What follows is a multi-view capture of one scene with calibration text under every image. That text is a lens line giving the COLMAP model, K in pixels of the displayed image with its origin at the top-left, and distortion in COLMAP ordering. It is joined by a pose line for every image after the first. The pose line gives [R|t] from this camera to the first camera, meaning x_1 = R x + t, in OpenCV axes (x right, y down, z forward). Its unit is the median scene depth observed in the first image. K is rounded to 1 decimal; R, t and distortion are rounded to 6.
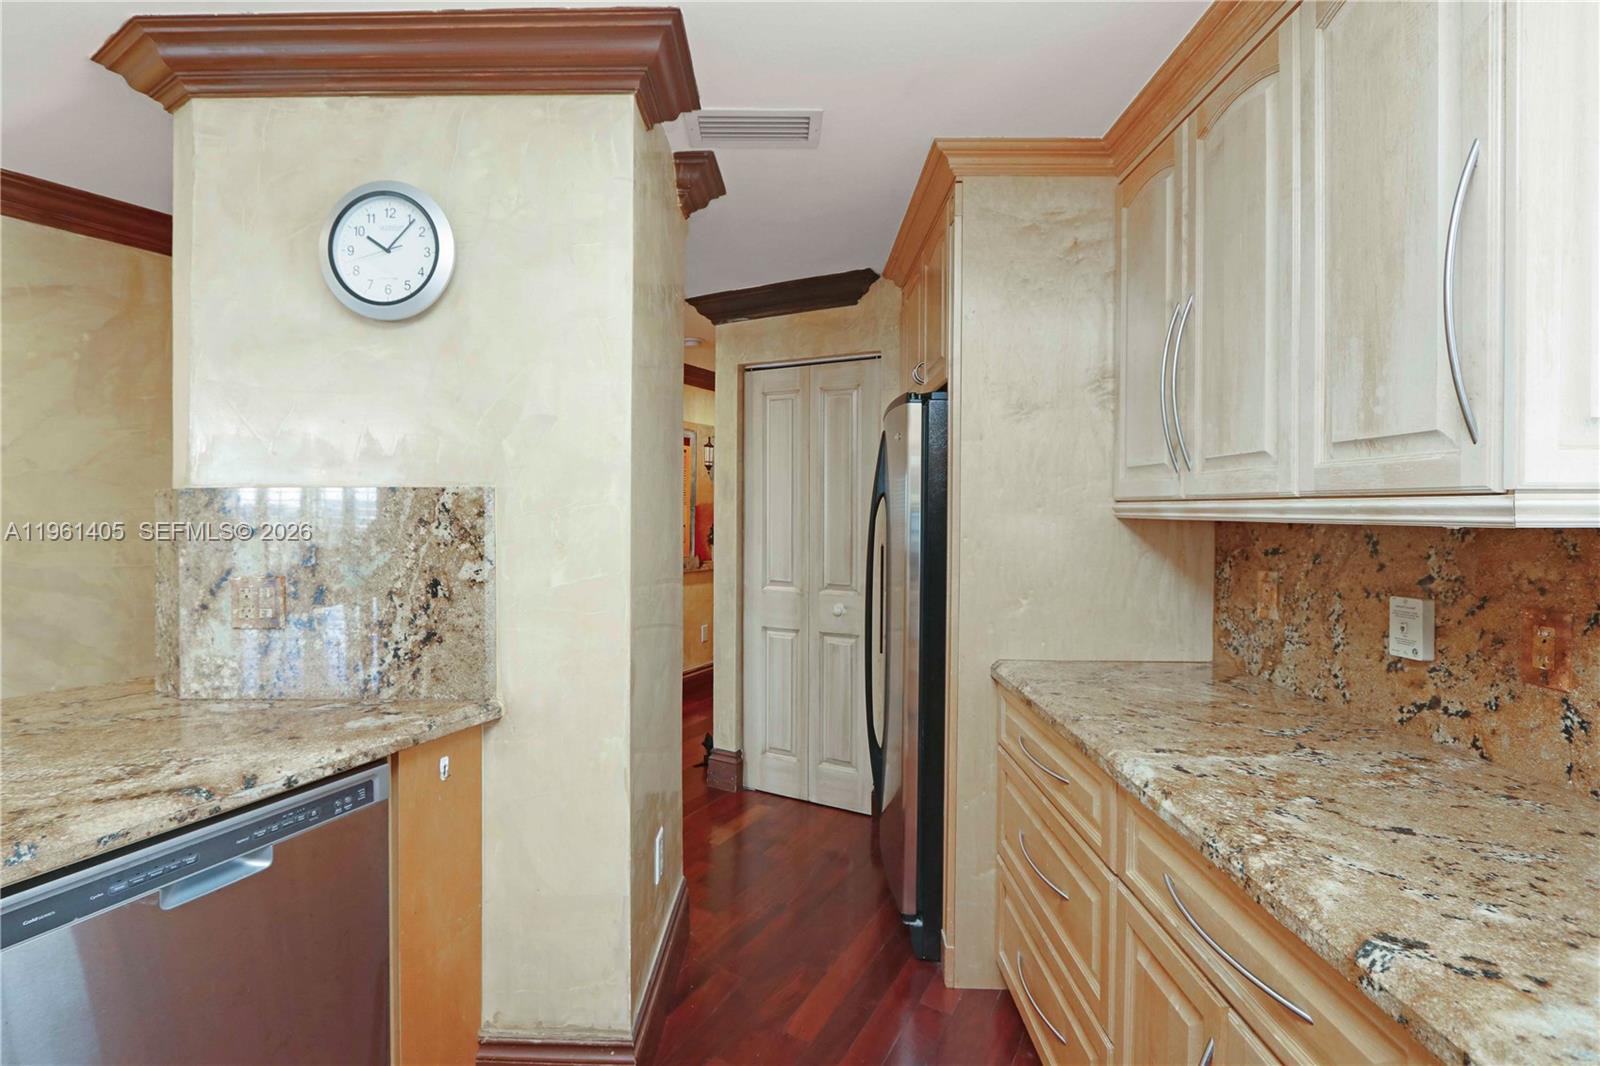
lens RADIAL K [[748.4, 0, 789.0], [0, 748.4, 510.6], [0, 0, 1]] dist [-0.011306, -0.000011]
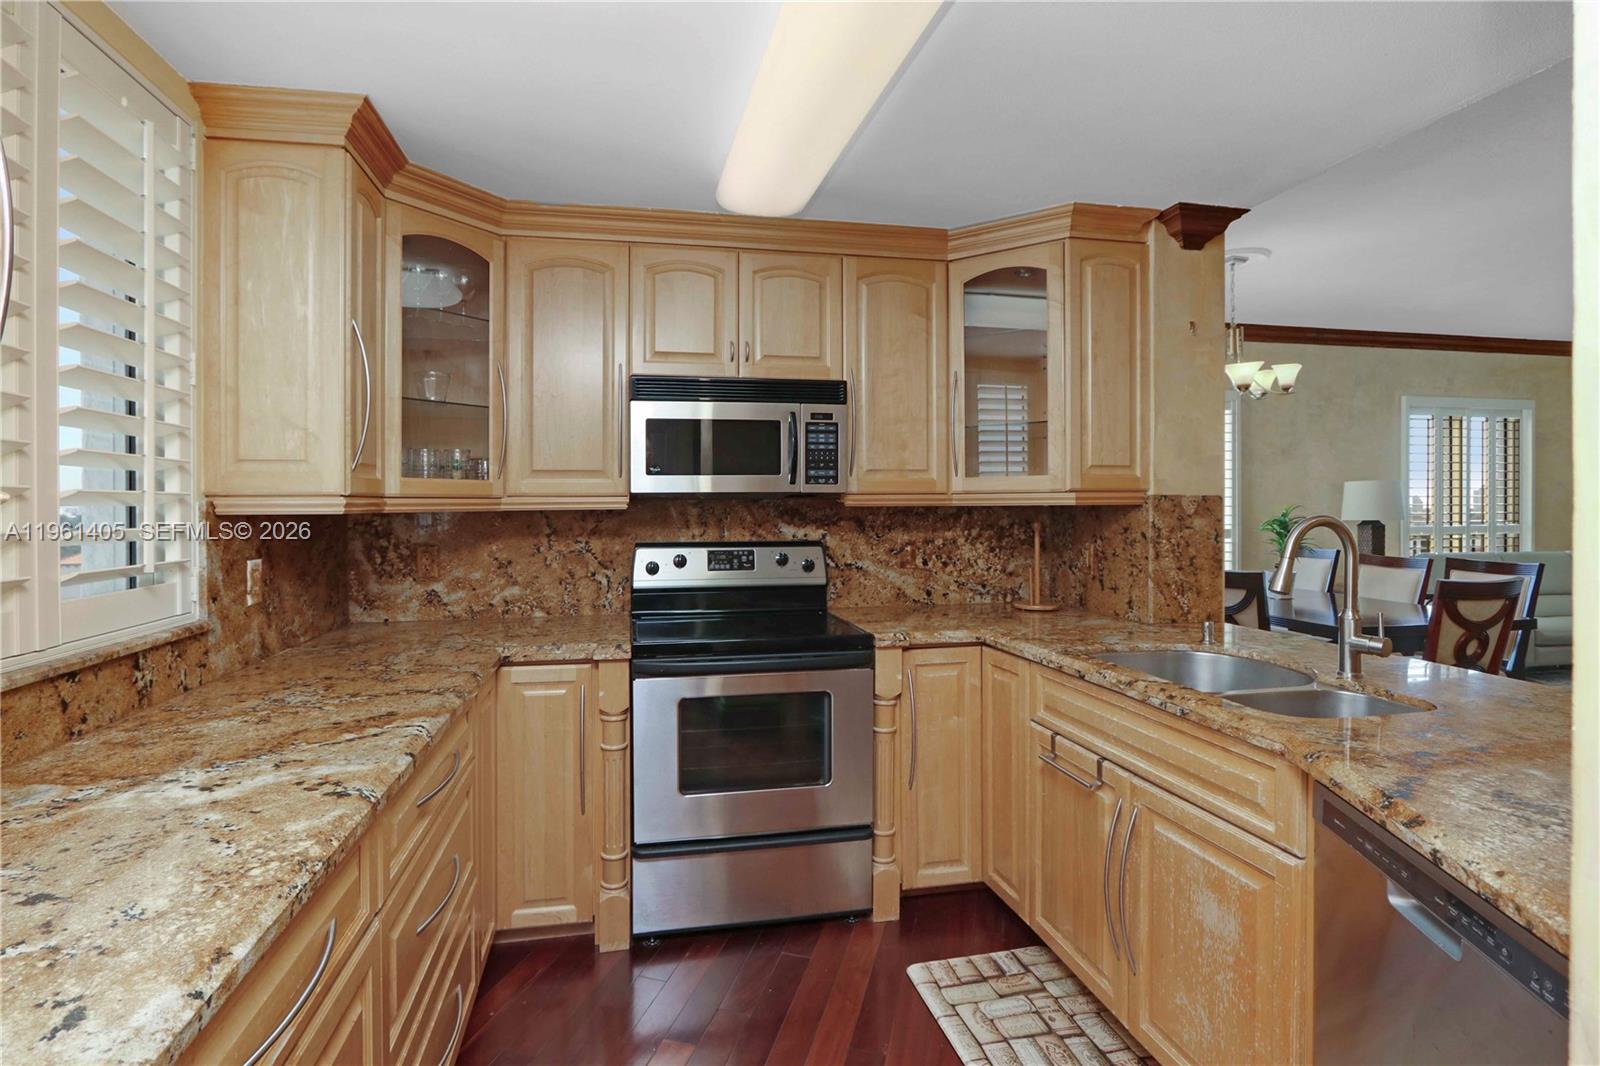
lens RADIAL K [[748.4, 0, 789.0], [0, 748.4, 510.6], [0, 0, 1]] dist [-0.011306, -0.000011]
pose [[-0.976556, 0.000087, -0.215262, 0.192512], [-0.002444, 0.999931, 0.011493, -0.006216], [0.215248, 0.011750, -0.976489, 1.940024]]
